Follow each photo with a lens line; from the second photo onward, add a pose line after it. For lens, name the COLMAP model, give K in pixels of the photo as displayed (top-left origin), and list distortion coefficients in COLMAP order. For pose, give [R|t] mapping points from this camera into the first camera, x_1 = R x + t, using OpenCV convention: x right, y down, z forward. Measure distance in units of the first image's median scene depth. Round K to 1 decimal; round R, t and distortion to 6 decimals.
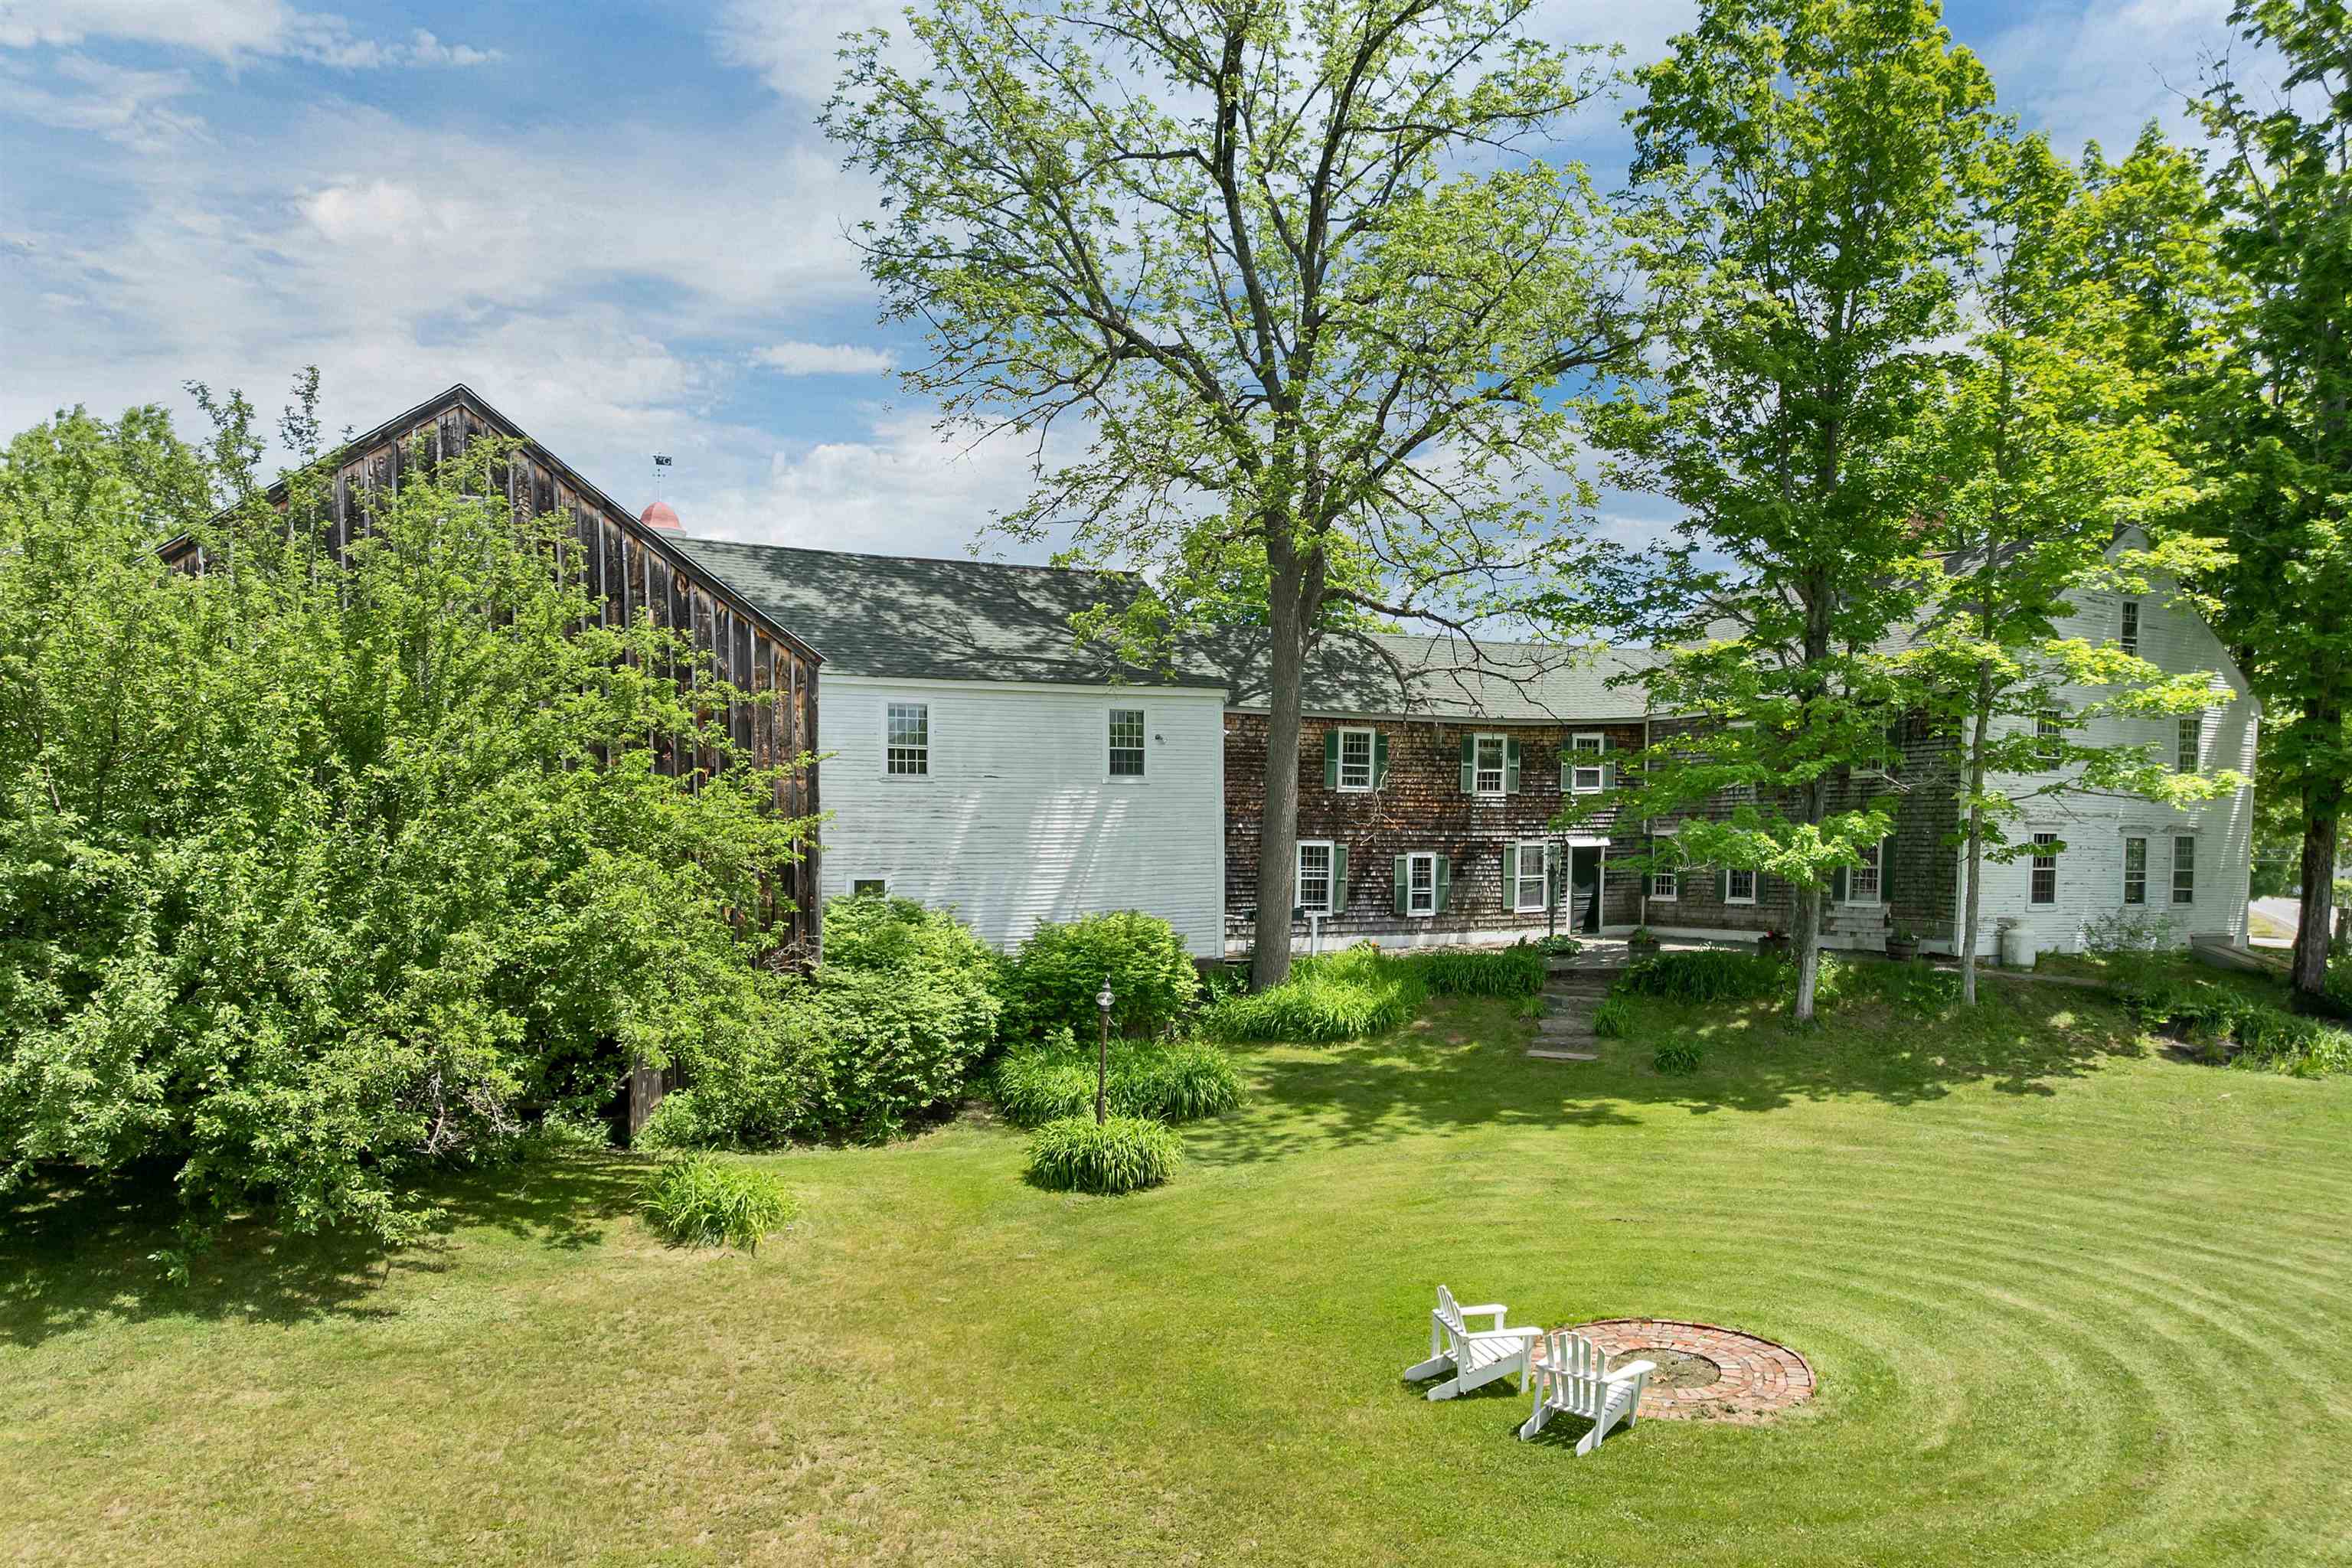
lens RADIAL K [[1623.6, 0, 1184.6], [0, 1623.6, 807.1], [0, 0, 1]] dist [-0.004762, -0.003193]
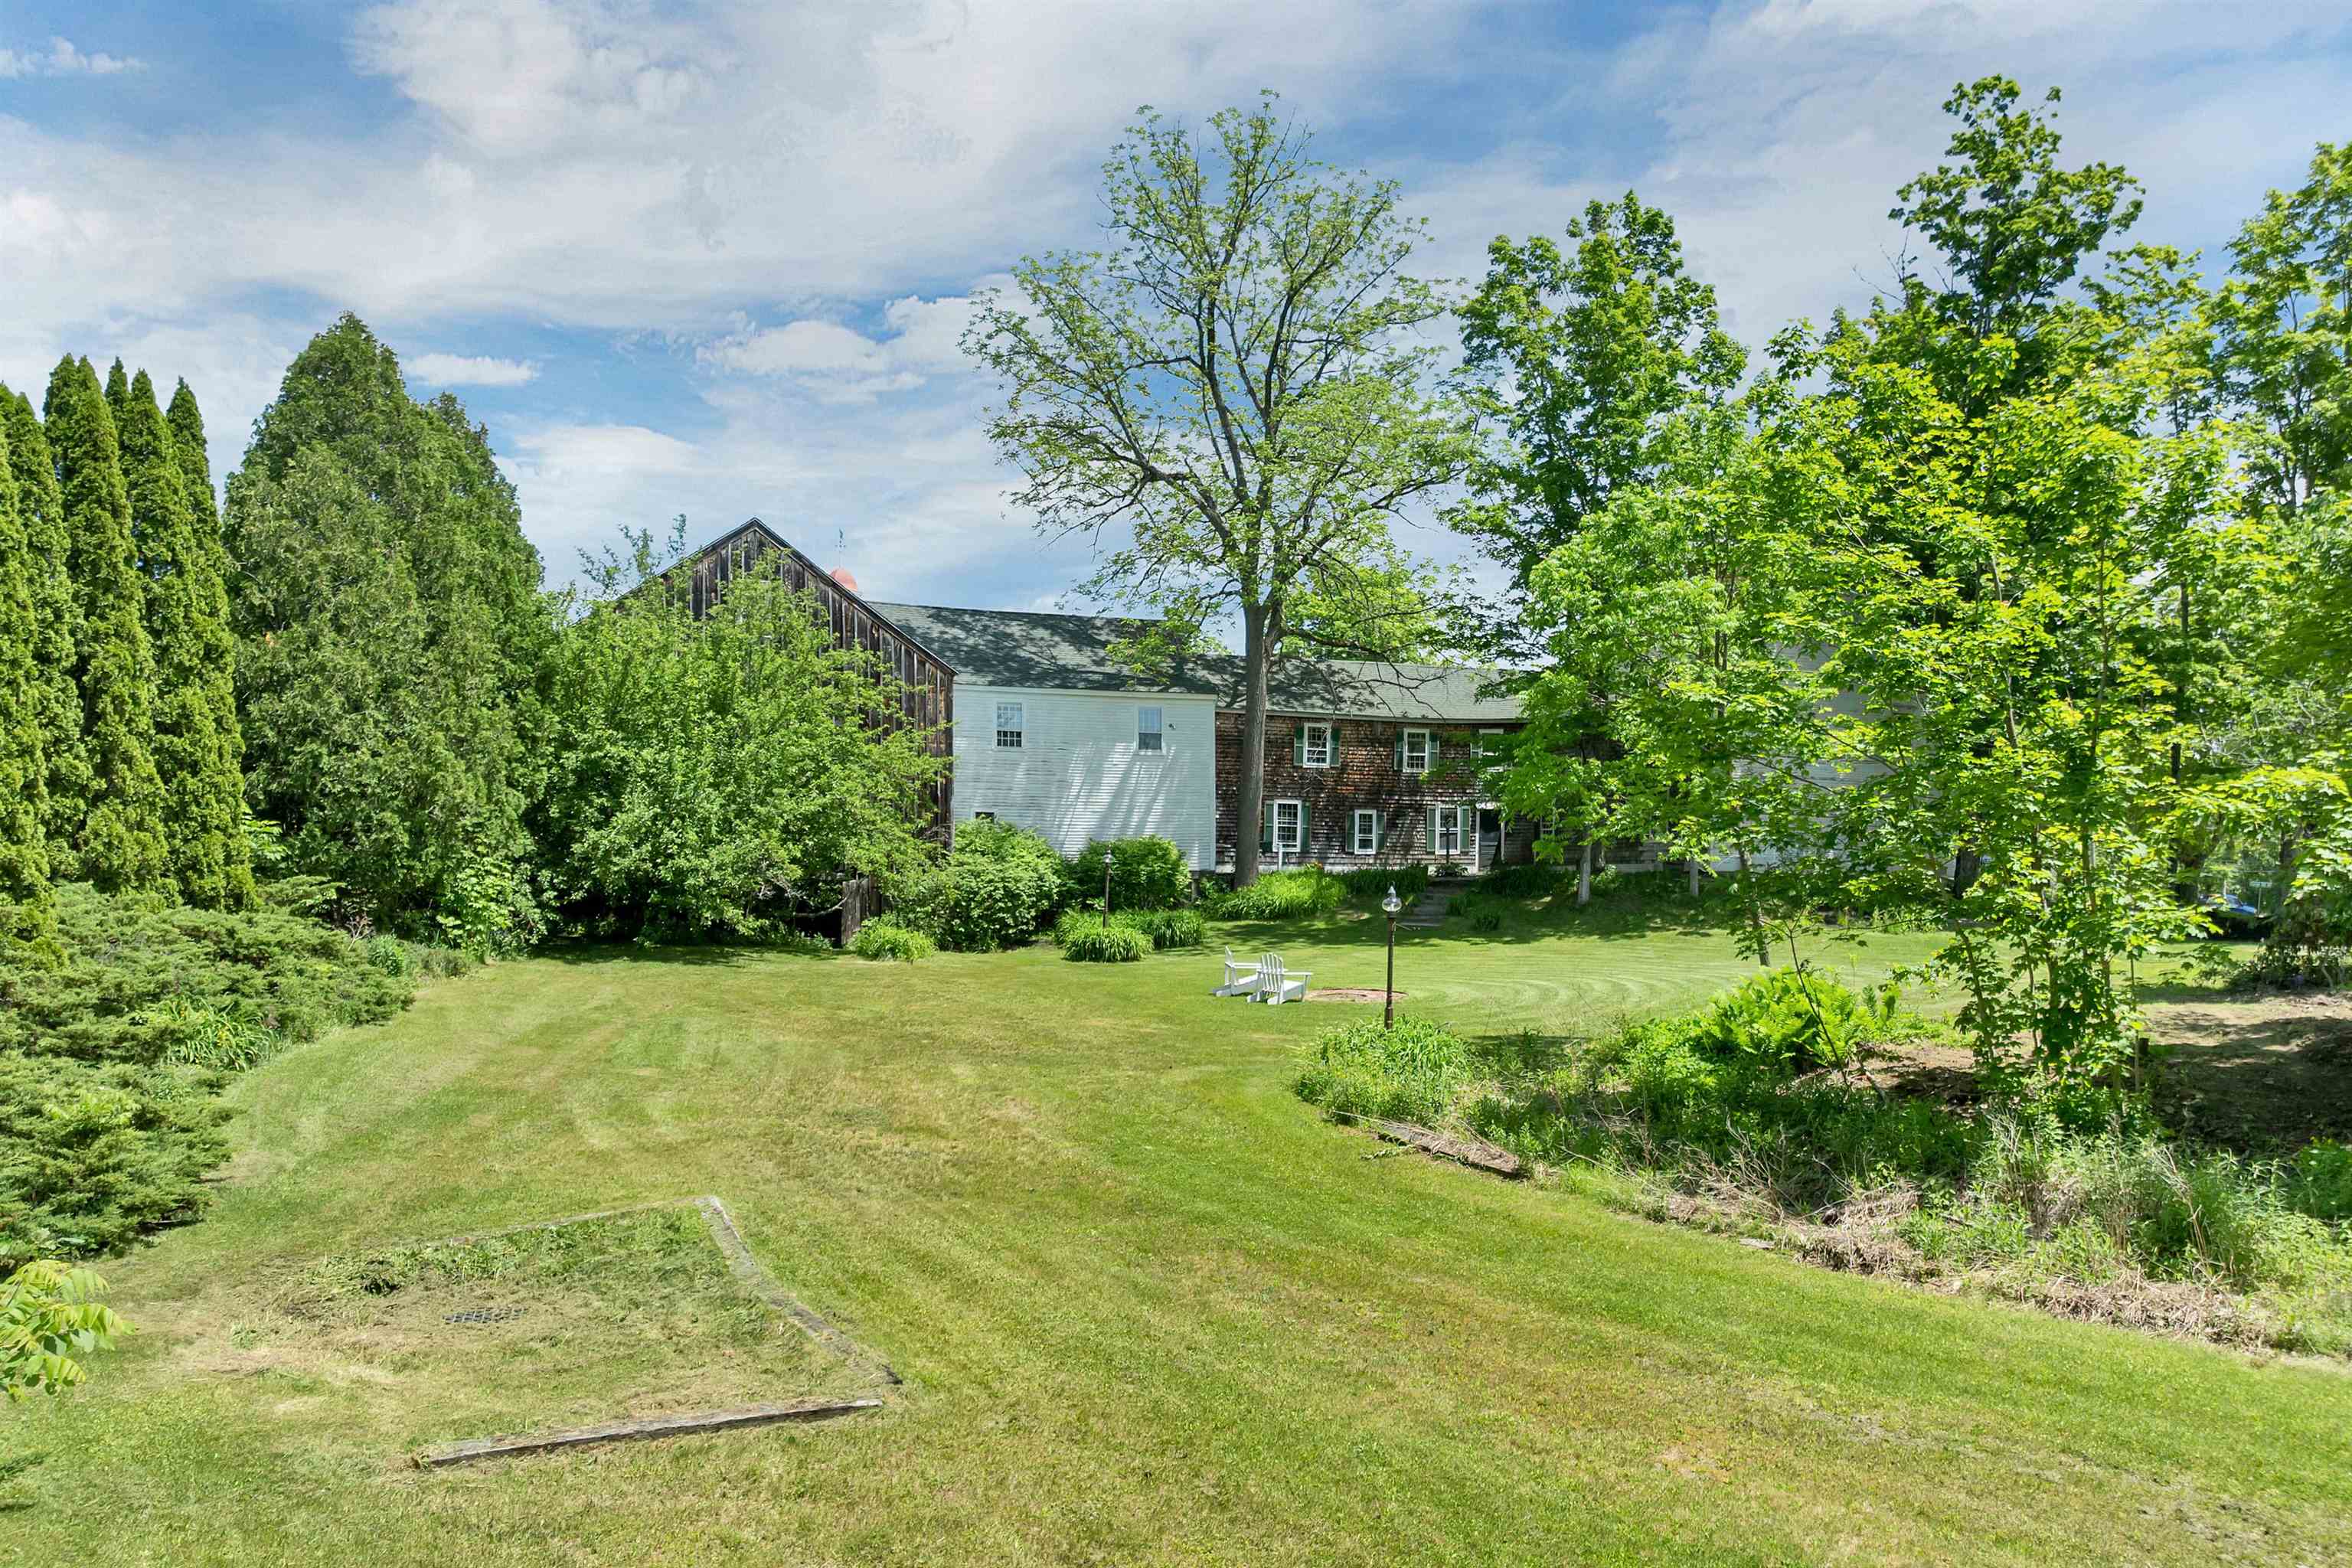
lens RADIAL K [[1623.6, 0, 1169.9], [0, 1623.6, 772.3], [0, 0, 1]] dist [-0.004762, -0.003193]
pose [[0.994684, -0.002921, -0.102933, 0.173818], [-0.002668, 0.998531, -0.054116, 0.104837], [0.102940, 0.054103, 0.993215, -0.653964]]
